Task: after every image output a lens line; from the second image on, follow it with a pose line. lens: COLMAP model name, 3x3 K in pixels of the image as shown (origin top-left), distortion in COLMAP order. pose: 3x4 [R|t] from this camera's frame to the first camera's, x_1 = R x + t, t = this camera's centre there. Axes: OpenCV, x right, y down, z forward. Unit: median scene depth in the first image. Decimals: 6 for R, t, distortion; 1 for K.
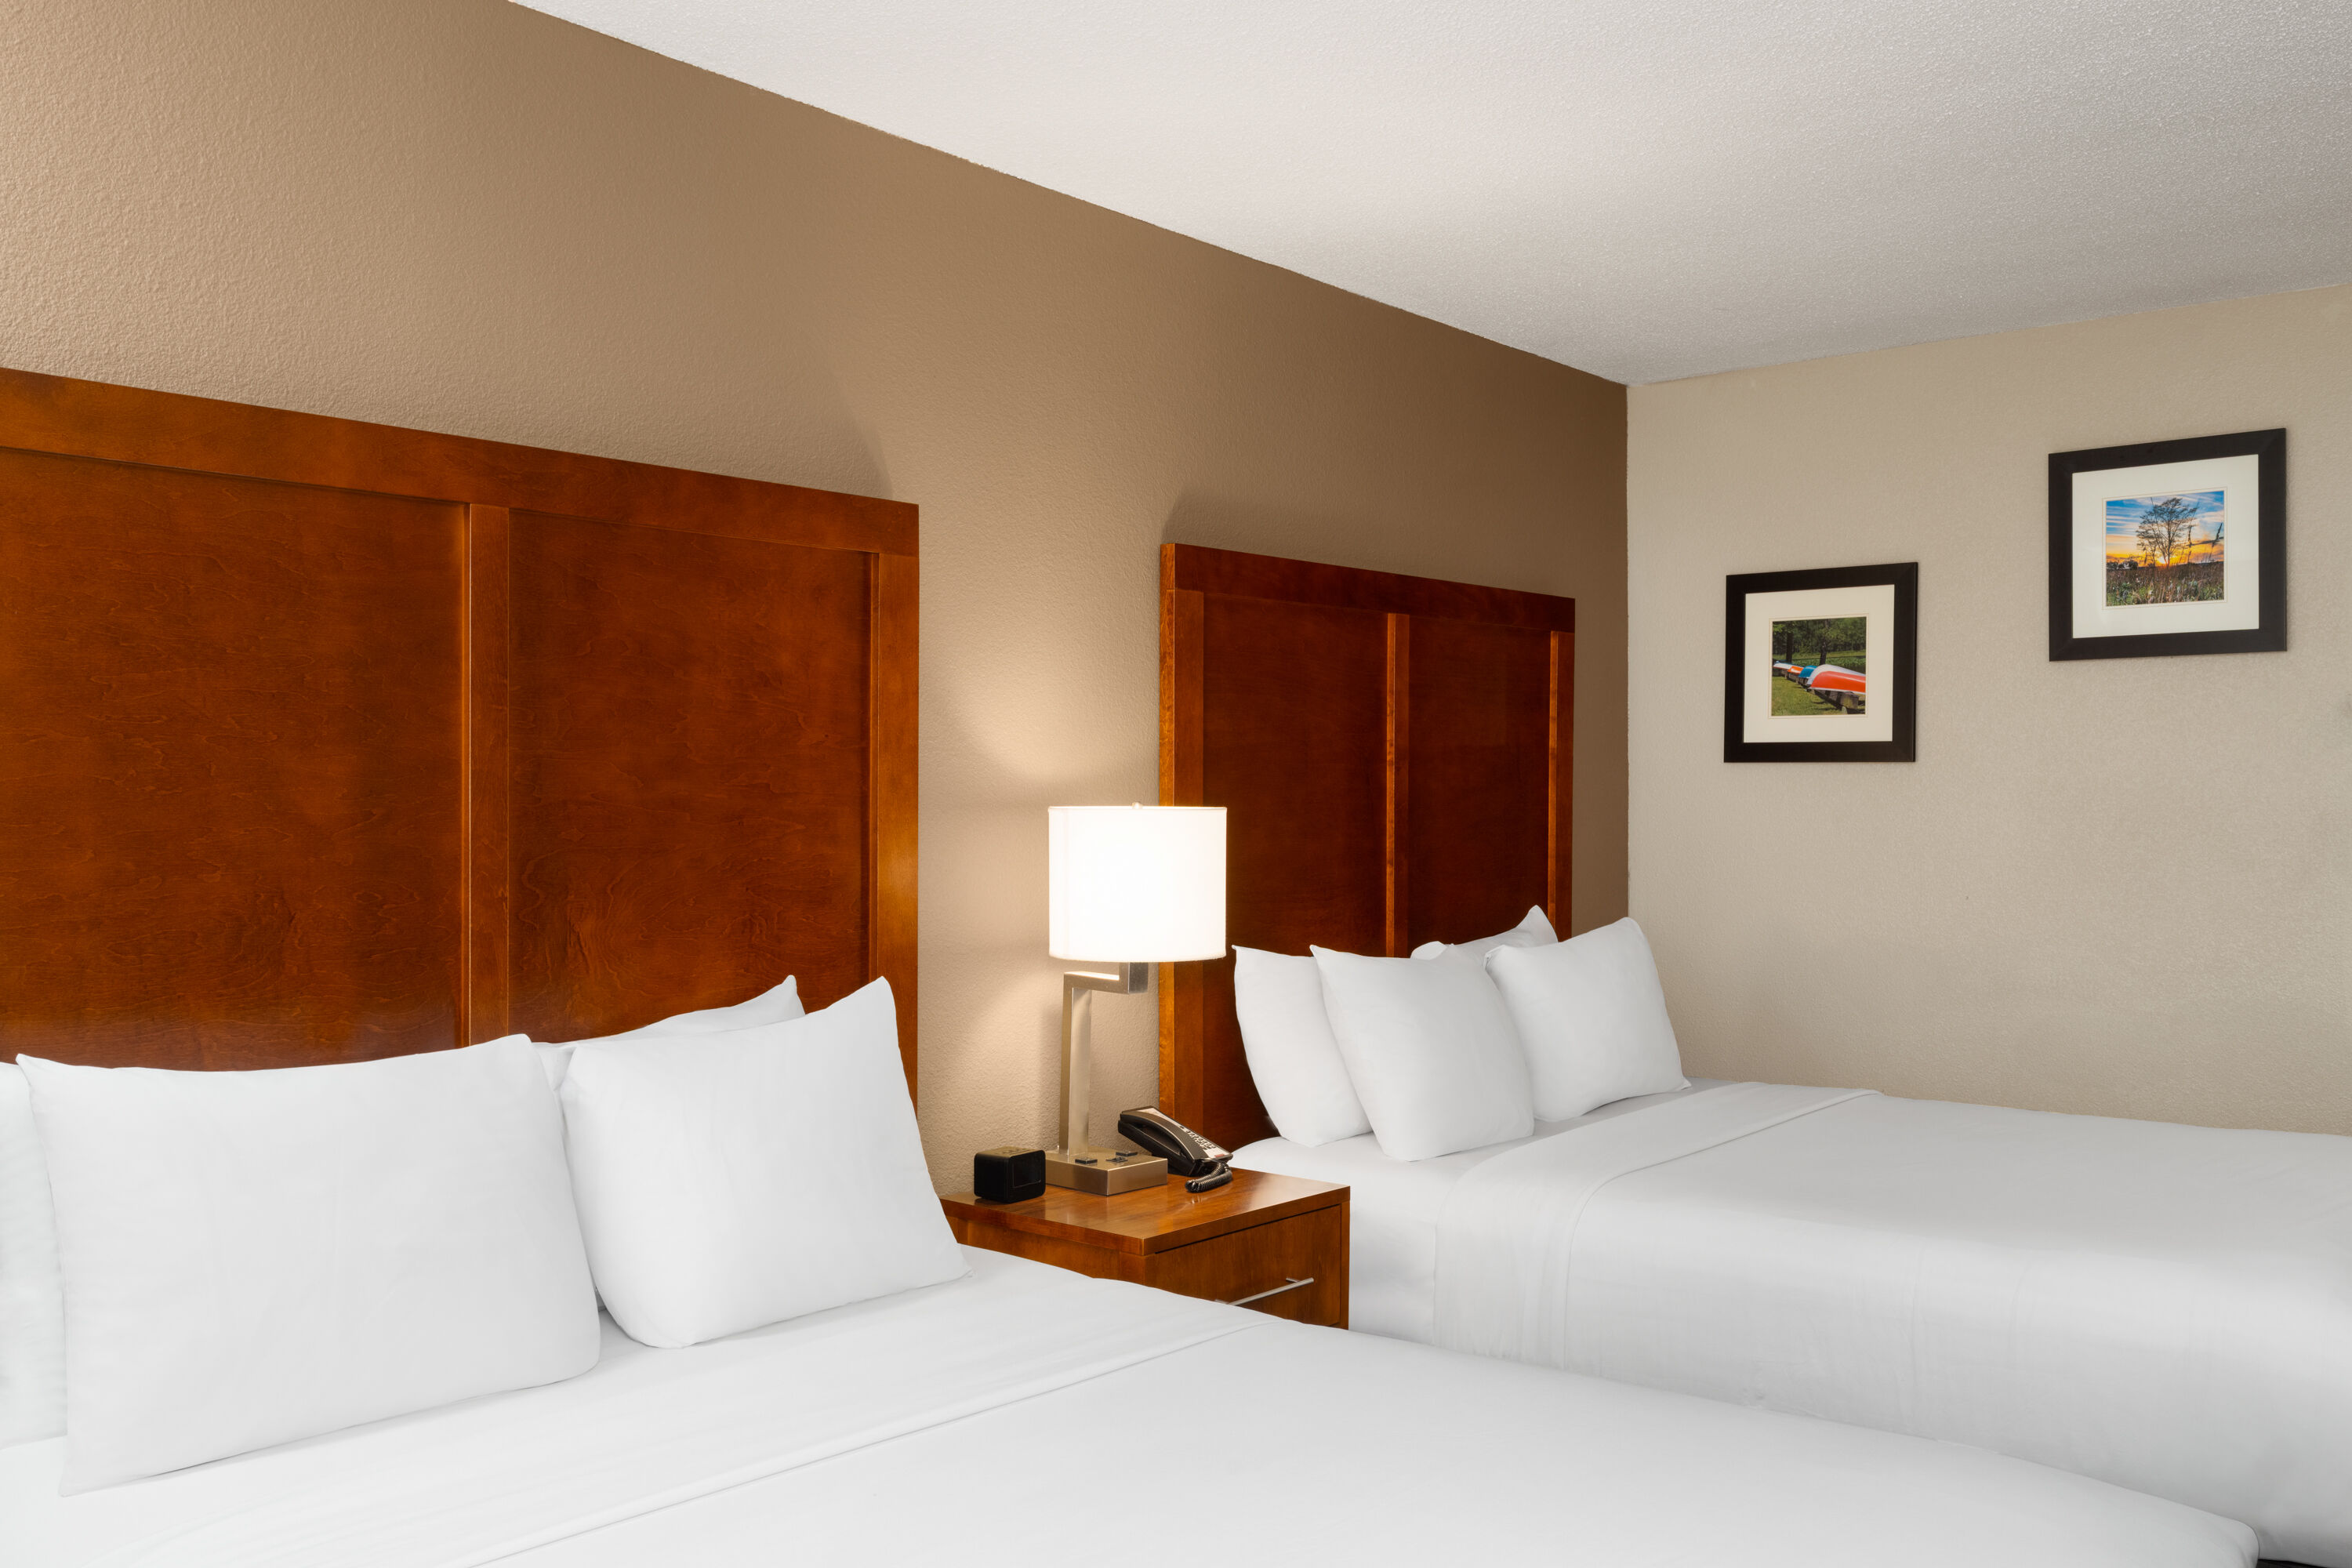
lens RADIAL K [[1990.1, 0, 1176.0], [0, 1990.1, 784.0], [0, 0, 1]] dist [0.011276, 0.001463]
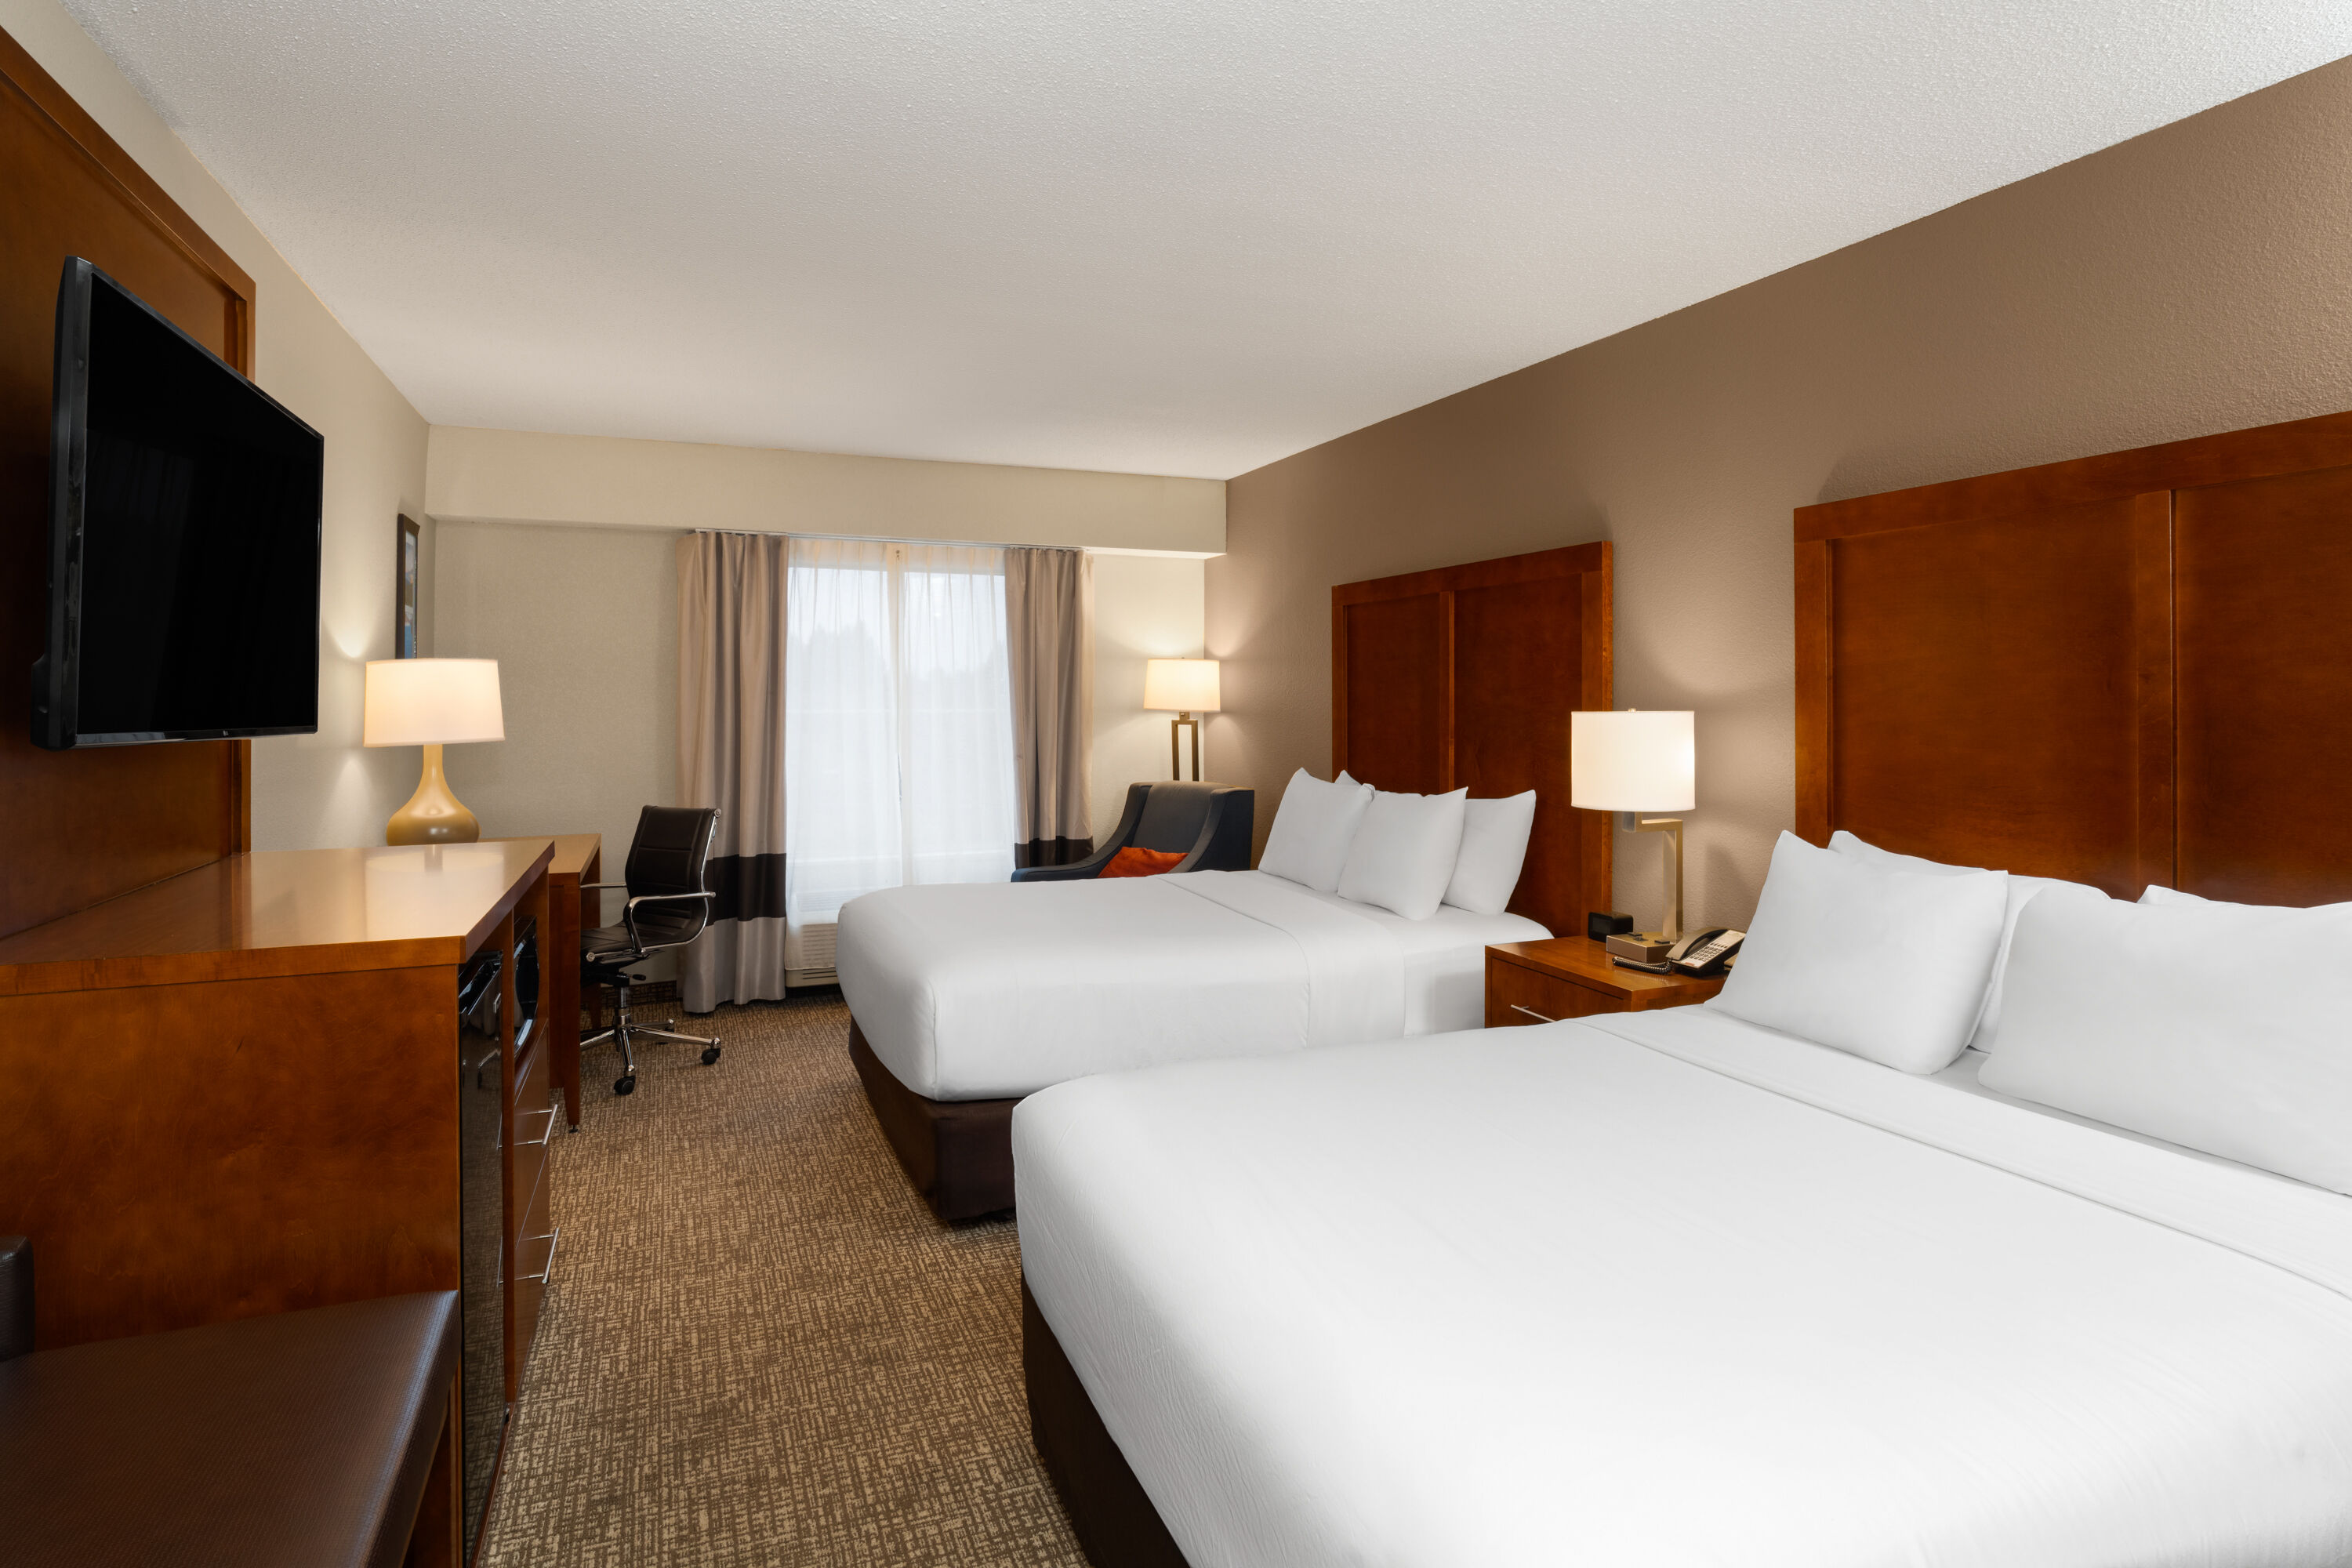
lens RADIAL K [[1183.2, 0, 1176.8], [0, 1183.2, 686.4], [0, 0, 1]] dist [-0.000188, -0.000001]
pose [[-0.456291, -0.010899, -0.889764, 0.950205], [-0.000045, 0.999925, -0.012225, 0.003763], [0.889830, -0.005539, -0.456258, 1.097158]]
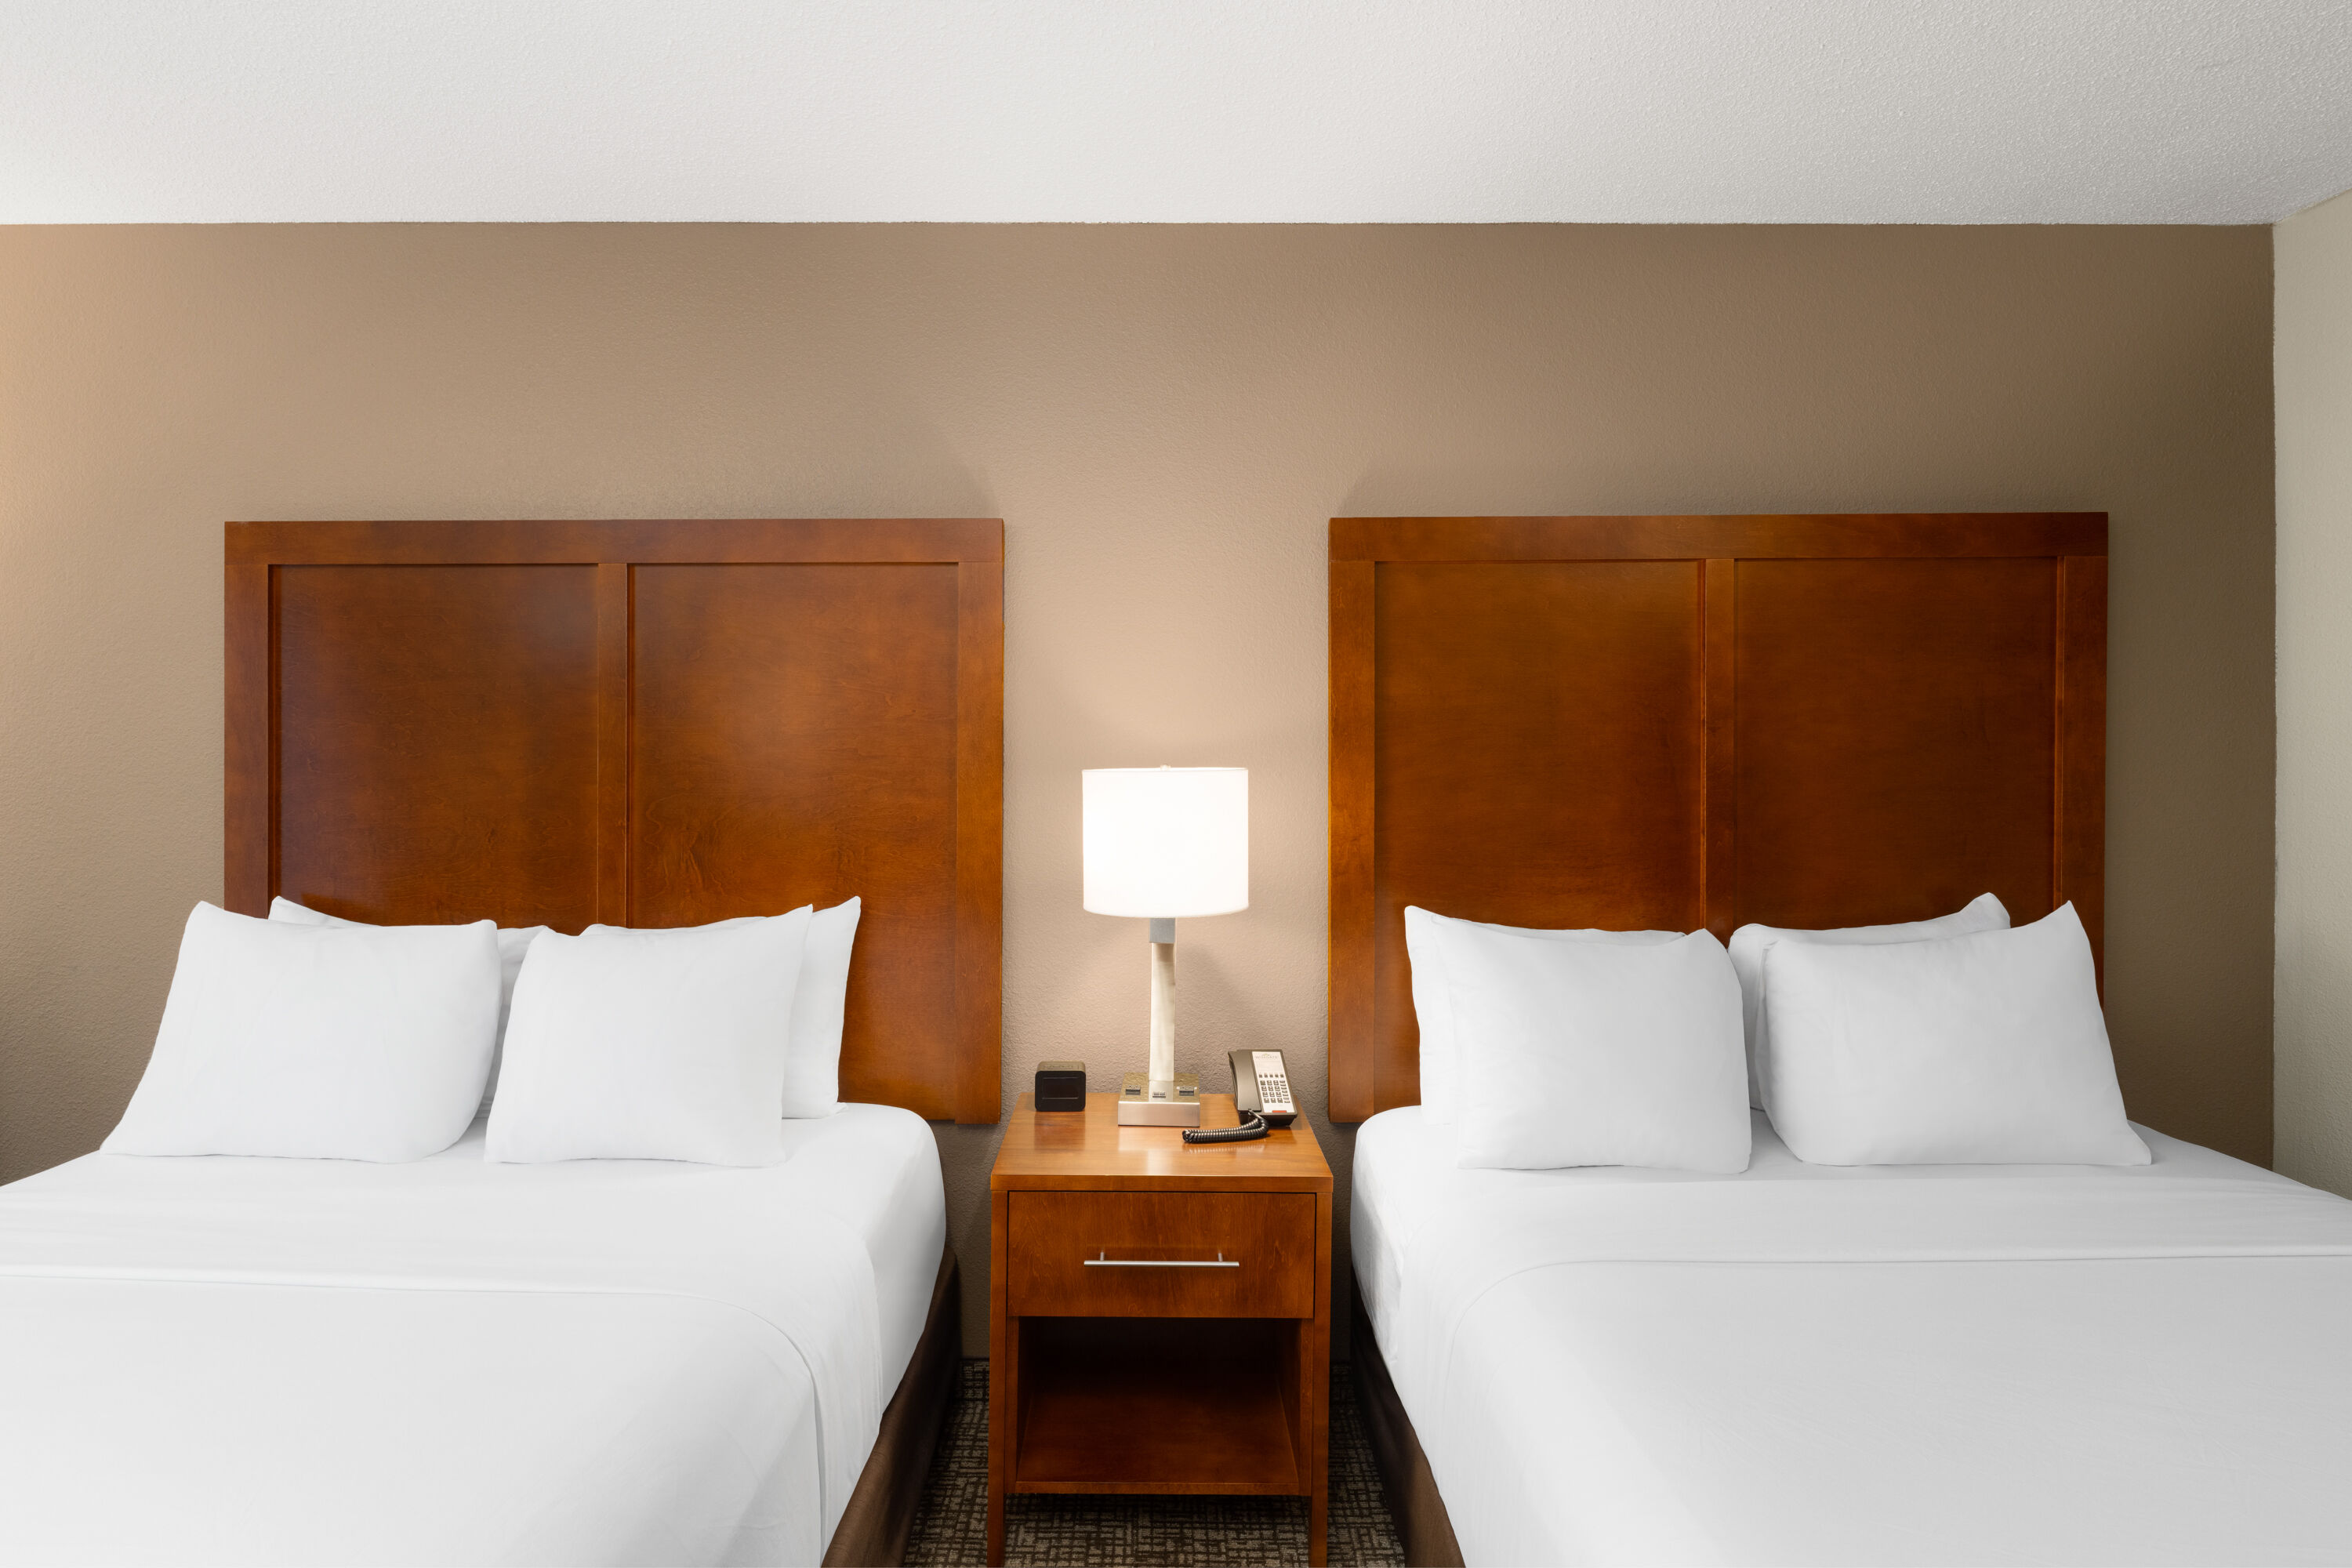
lens RADIAL K [[1225.6, 0, 1175.5], [0, 1225.6, 733.4], [0, 0, 1]] dist [-0.003079, -0.000138]
pose [[0.635200, -0.010725, -0.772273, 0.491849], [0.003087, 0.999931, -0.011347, -0.000218], [0.772342, 0.004824, 0.635189, 0.581413]]
